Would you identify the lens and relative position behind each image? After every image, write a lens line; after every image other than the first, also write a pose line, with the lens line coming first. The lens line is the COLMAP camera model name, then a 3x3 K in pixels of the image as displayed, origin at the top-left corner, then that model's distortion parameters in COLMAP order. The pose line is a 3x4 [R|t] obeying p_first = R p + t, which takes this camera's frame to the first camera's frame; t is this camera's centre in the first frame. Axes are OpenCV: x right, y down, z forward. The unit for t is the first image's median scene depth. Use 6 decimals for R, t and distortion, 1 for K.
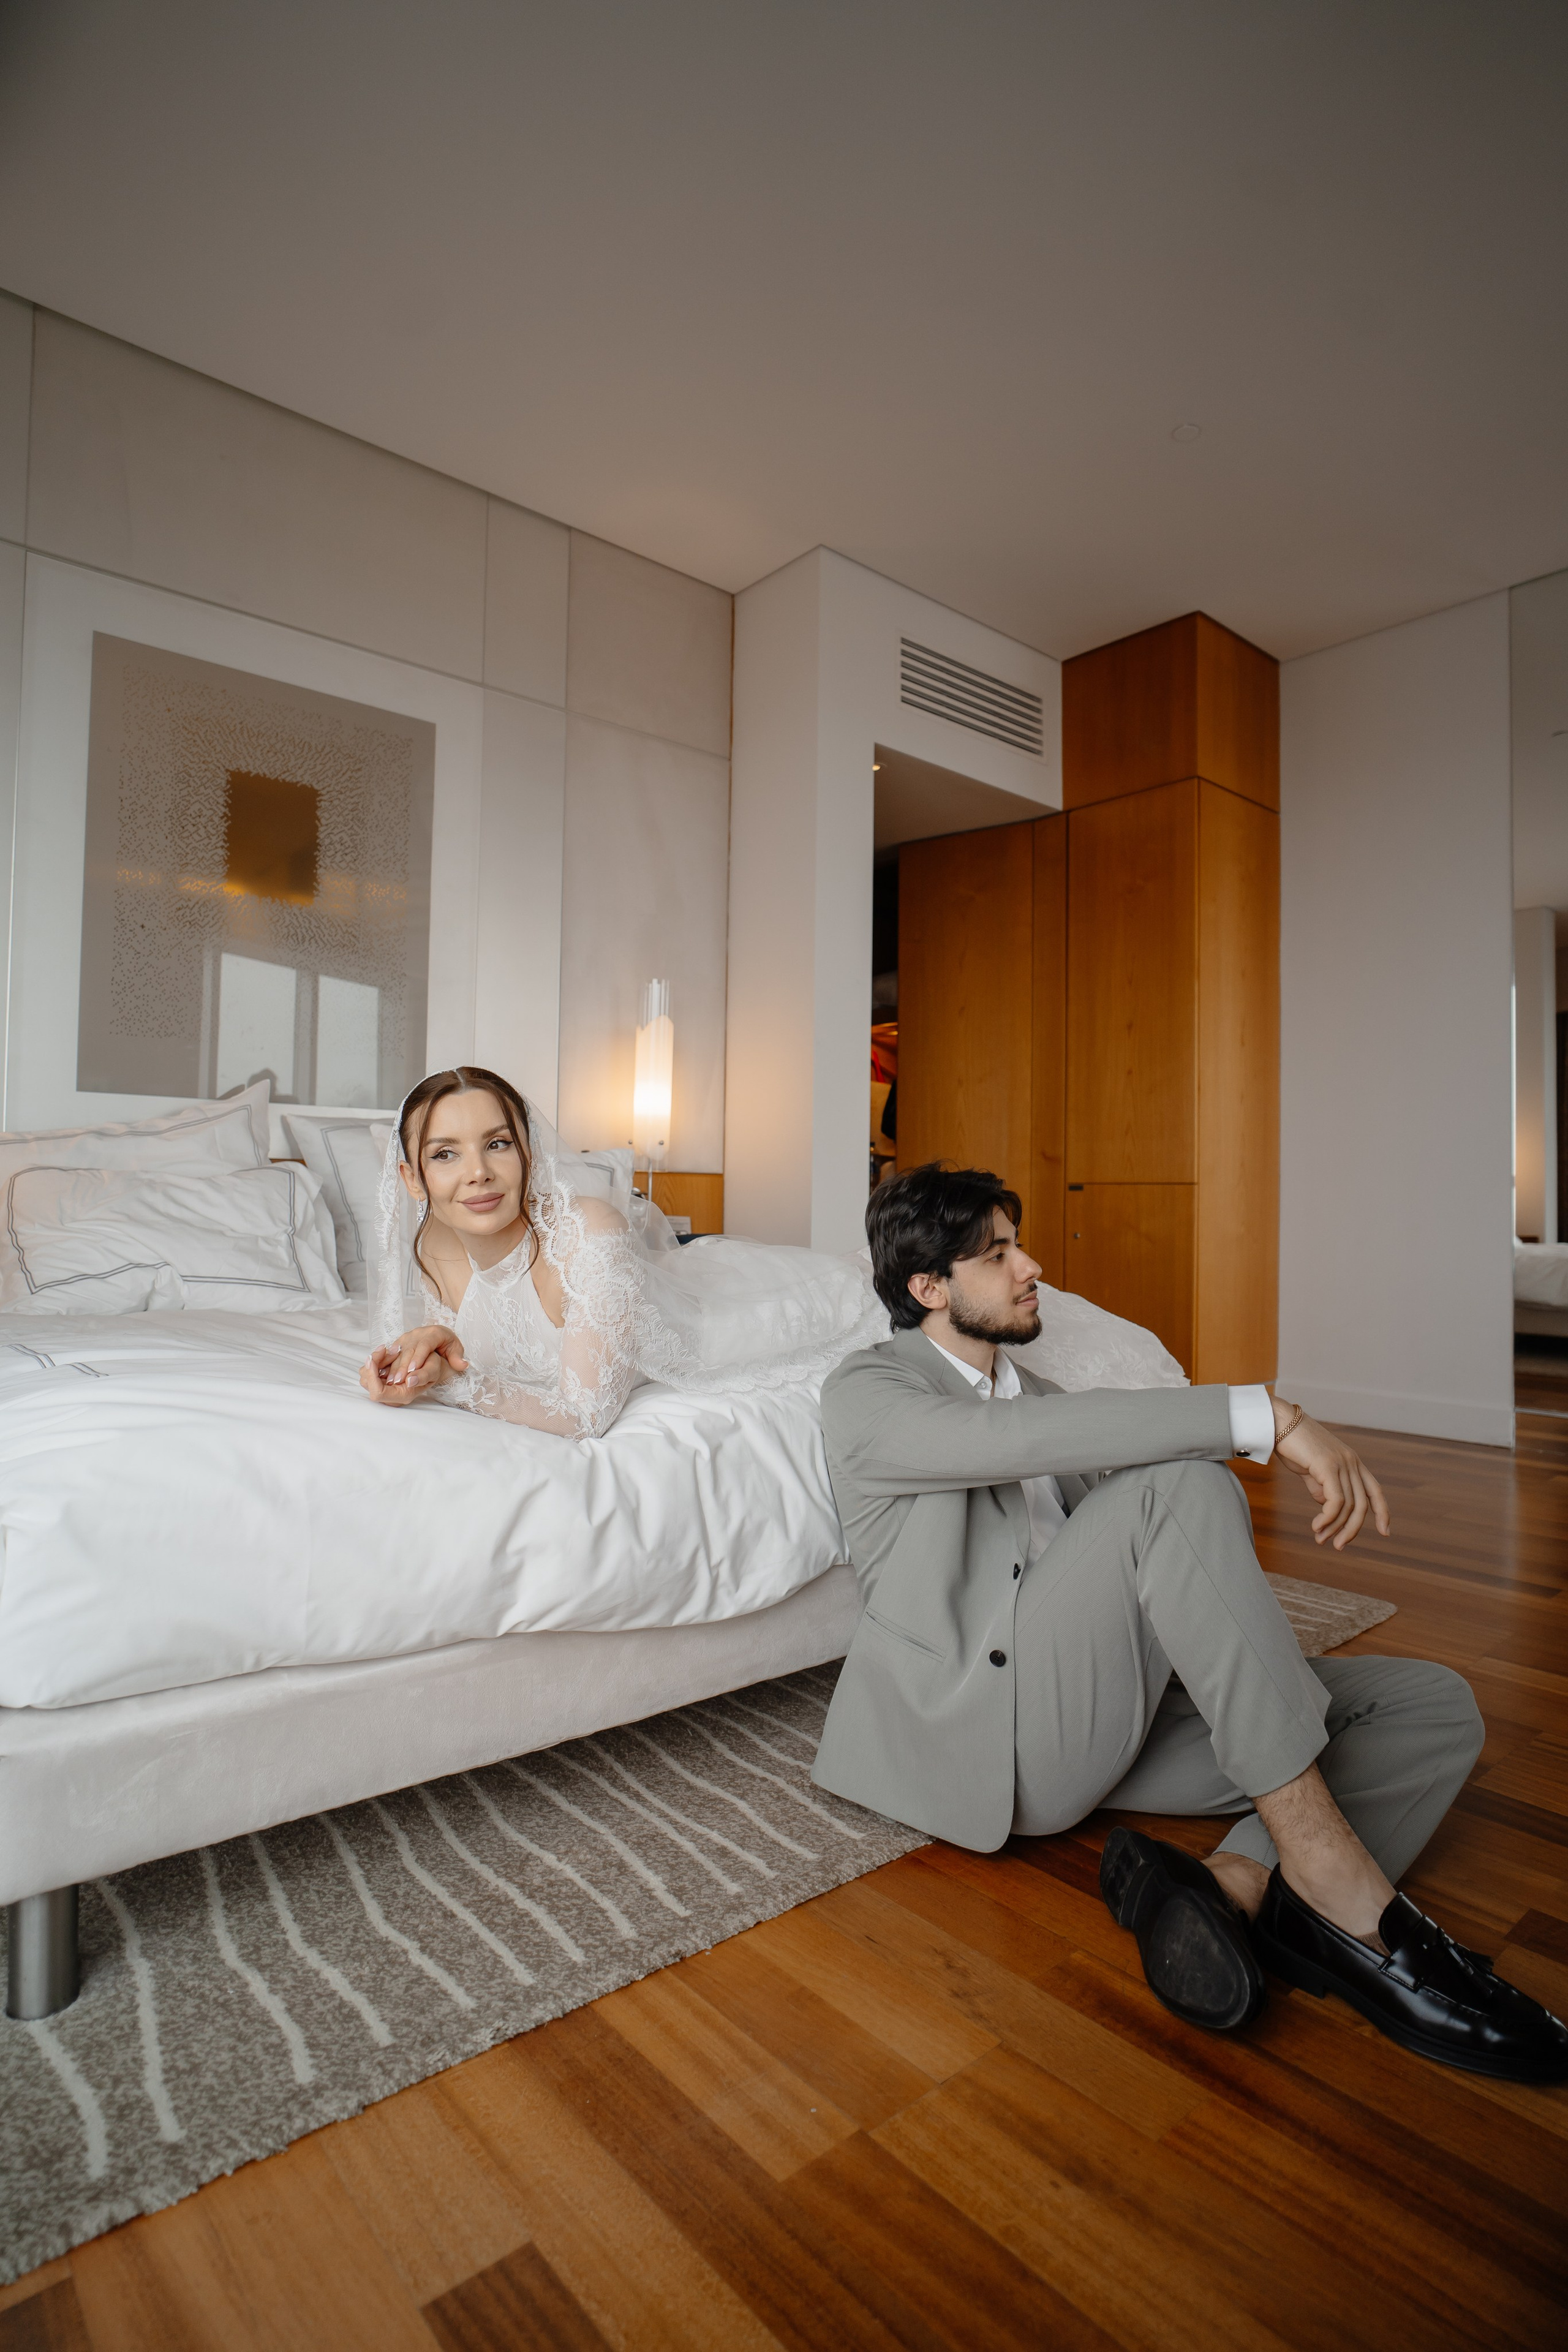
lens RADIAL K [[1226.4, 0, 780.3], [0, 1226.4, 1179.3], [0, 0, 1]] dist [-0.055135, 0.023487]
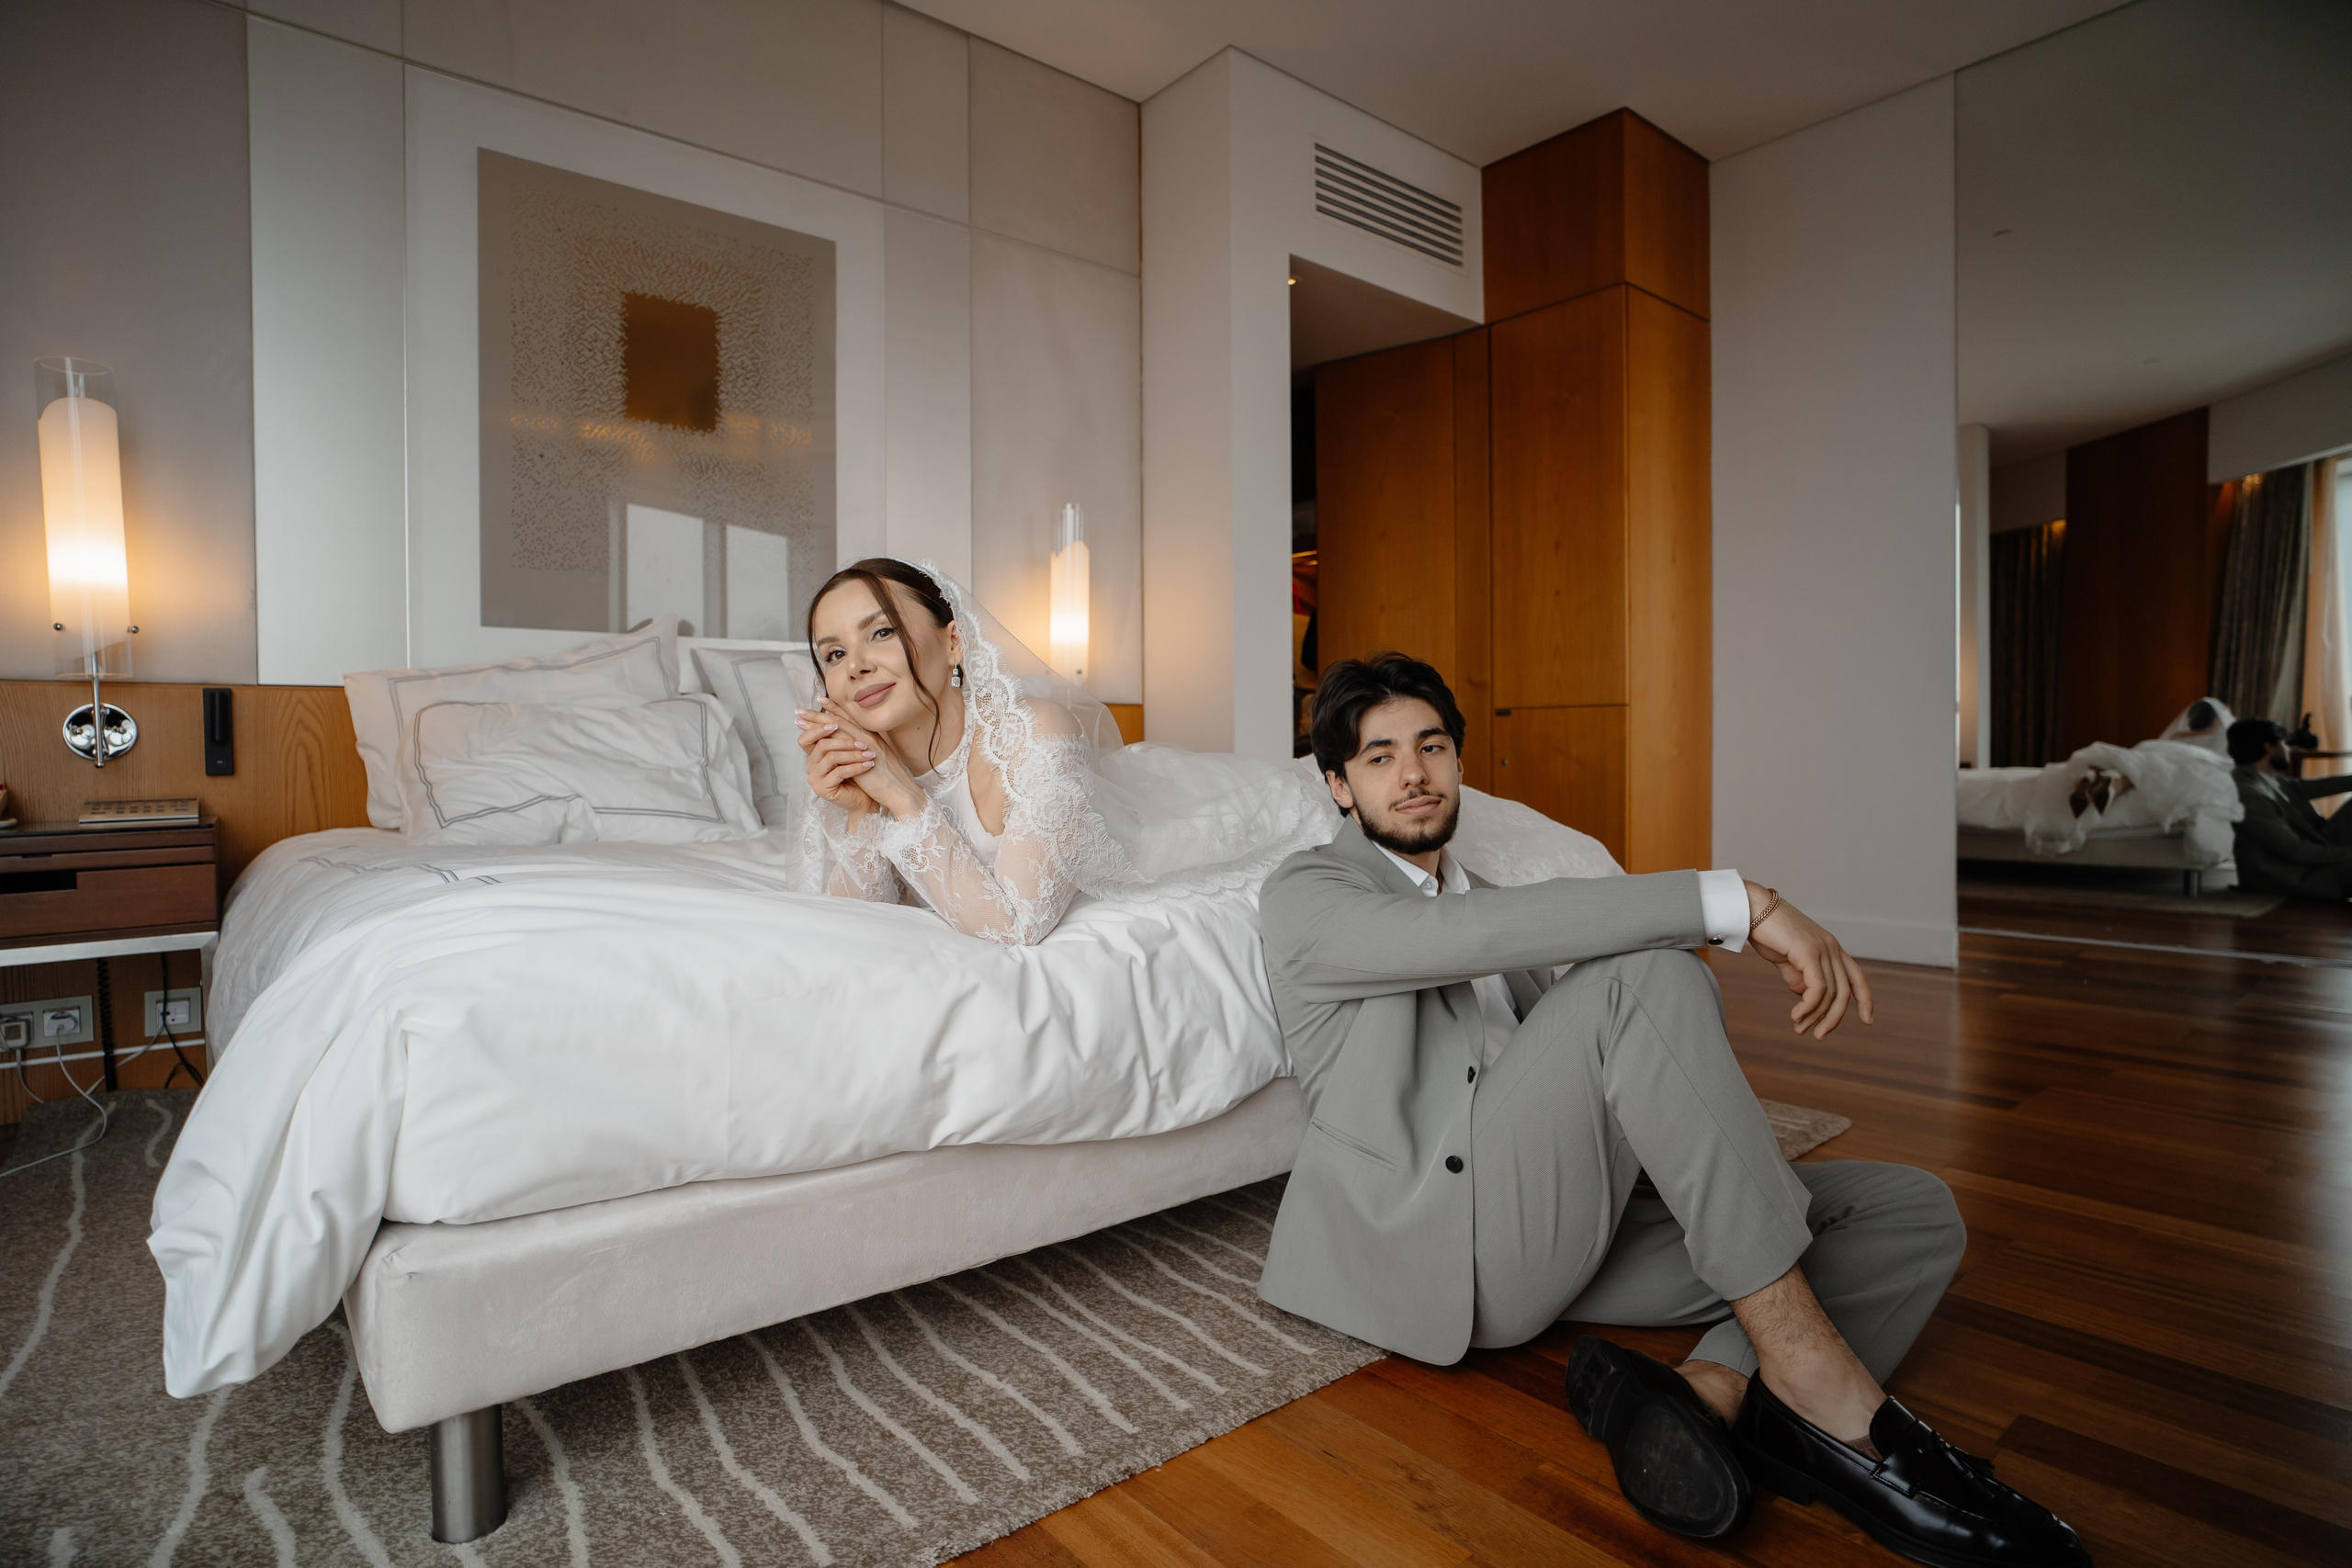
lens RADIAL K [[1226.3, 0, 1176.0], [0, 1226.3, 784.0], [0, 0, 1]] dist [-0.055135, 0.023487]
pose [[0.999664, -0.020709, -0.015612, -0.018355], [0.021354, 0.998873, 0.042382, 0.053747], [0.014717, -0.042701, 0.998979, 0.059894]]
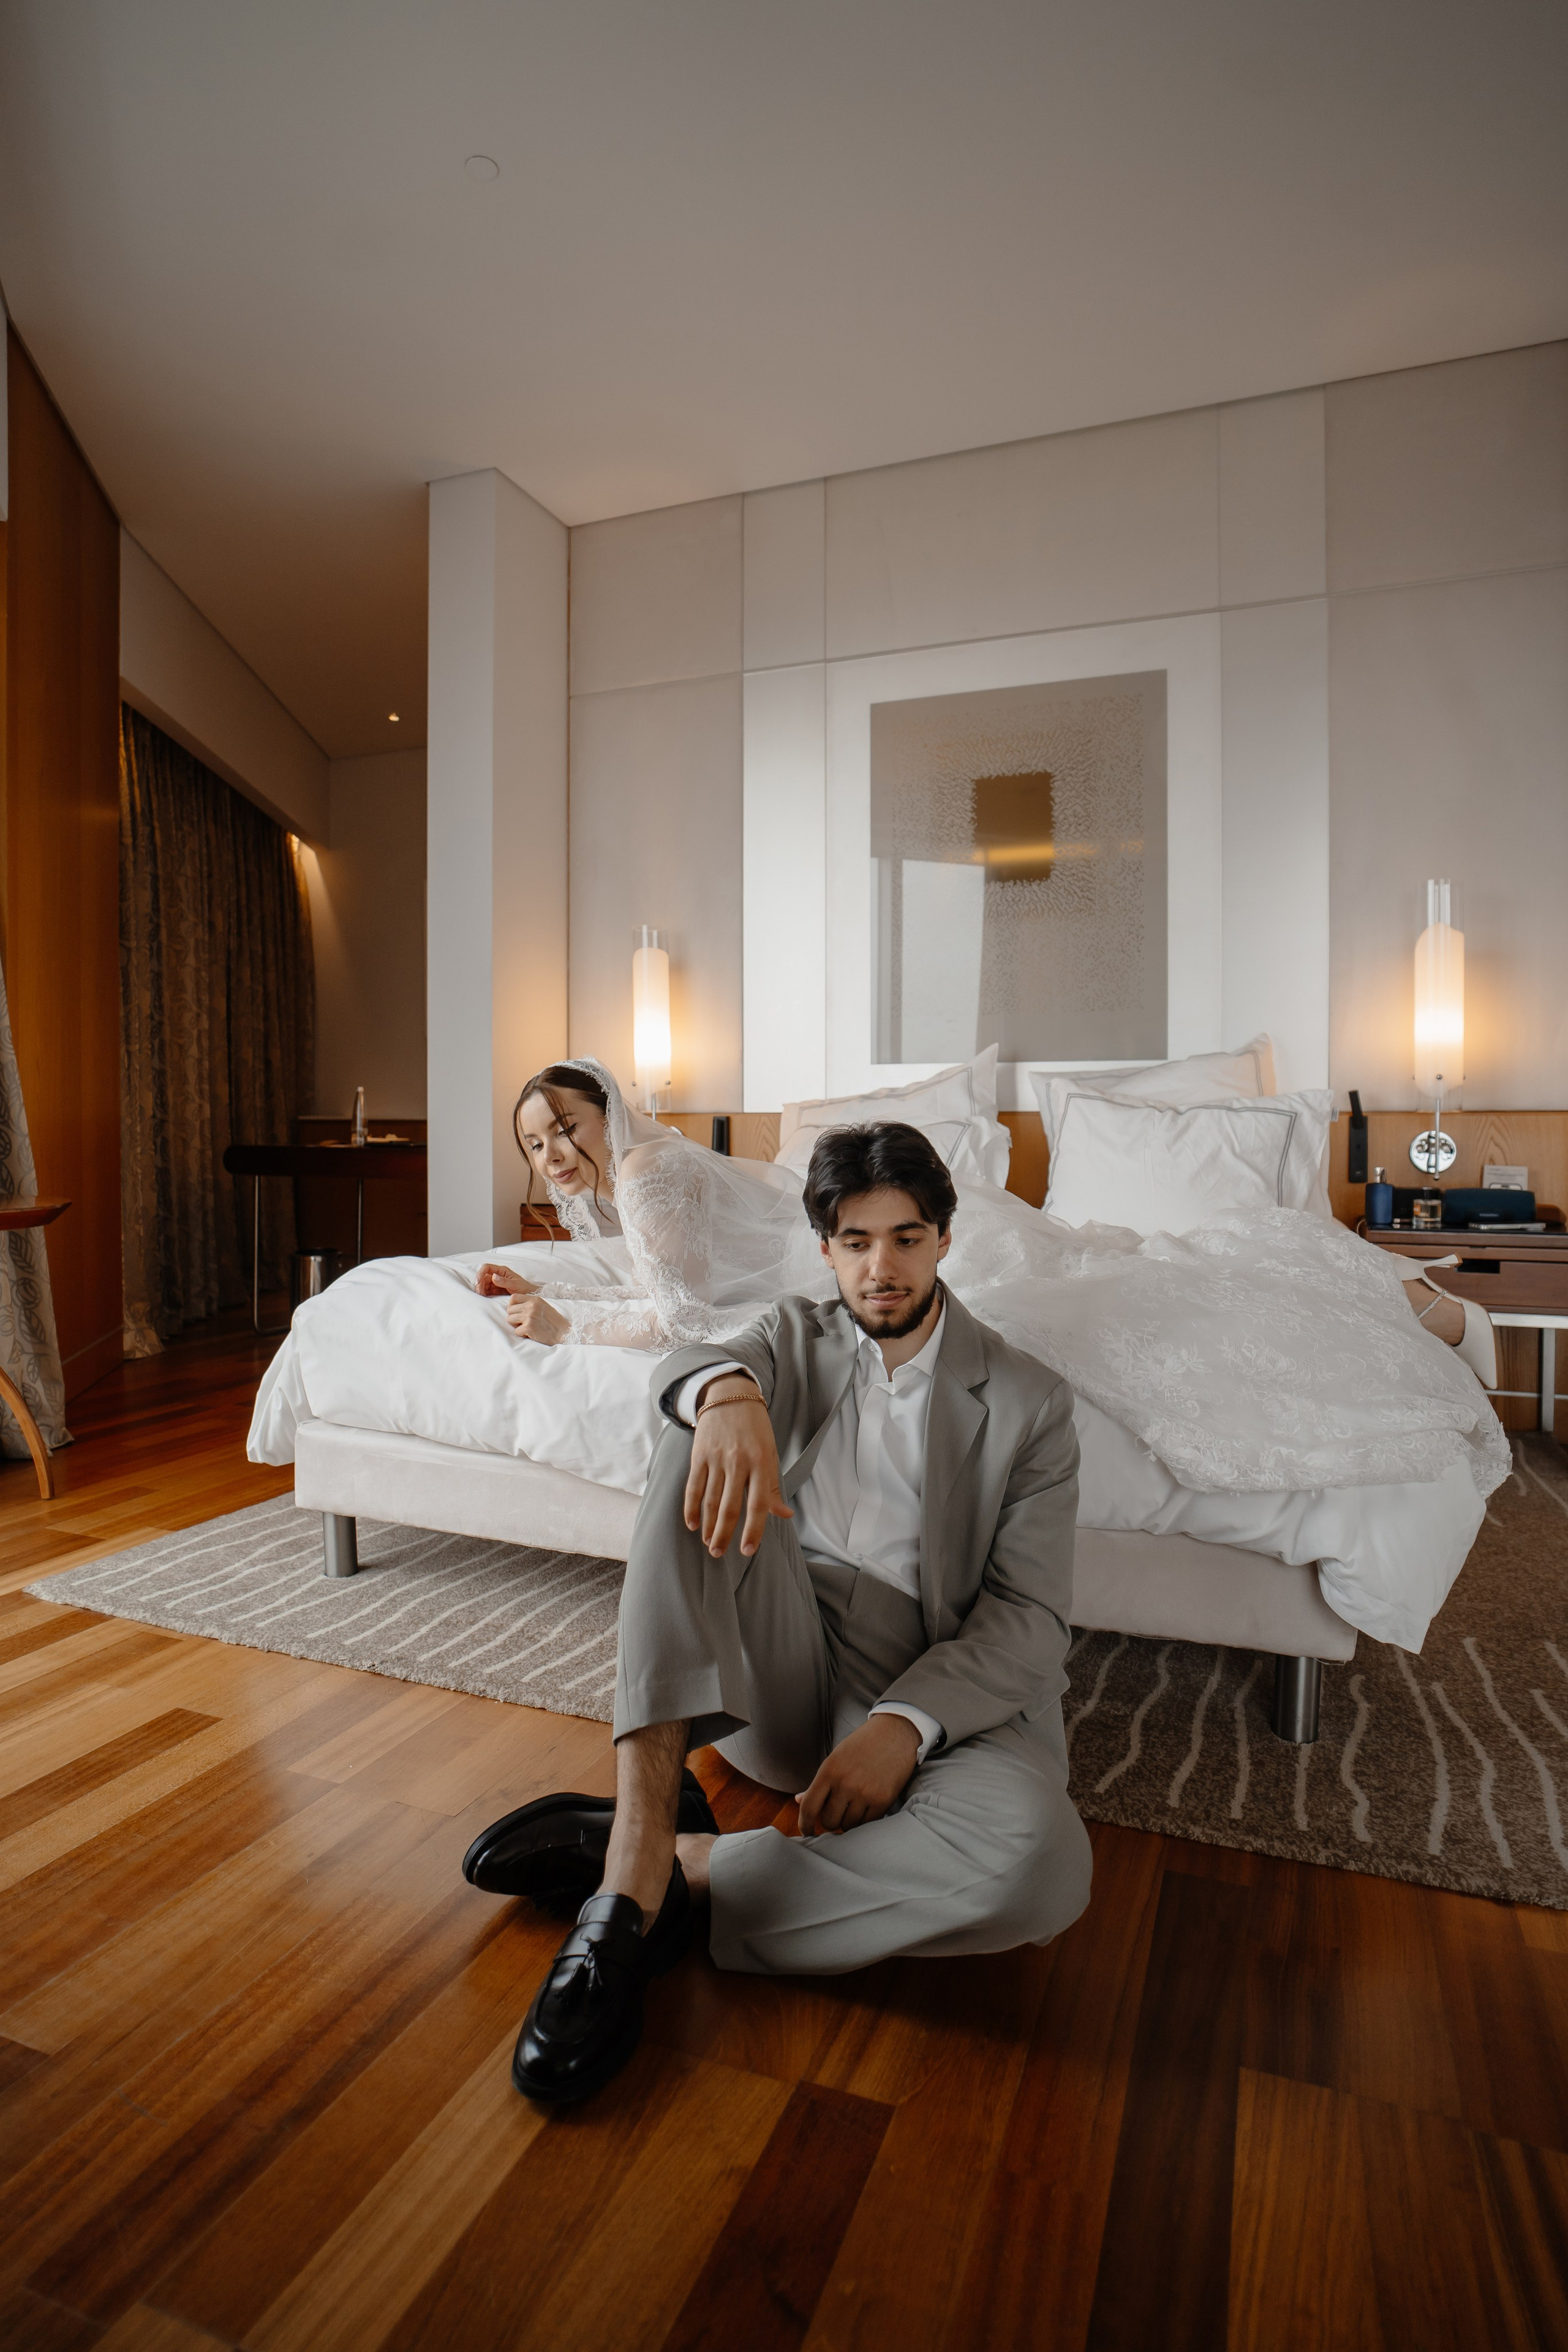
lens RADIAL K [[1276.5, 0, 772.6], [0, 1276.5, 1178.1], [0, 0, 1]] dist [-0.084871, 0.026846]
pose [[0.462710, 0.015510, -0.886374, 1.232593], [0.021786, 0.999346, 0.028860, 0.010660], [0.886242, -0.032665, 0.462070, 0.585532]]
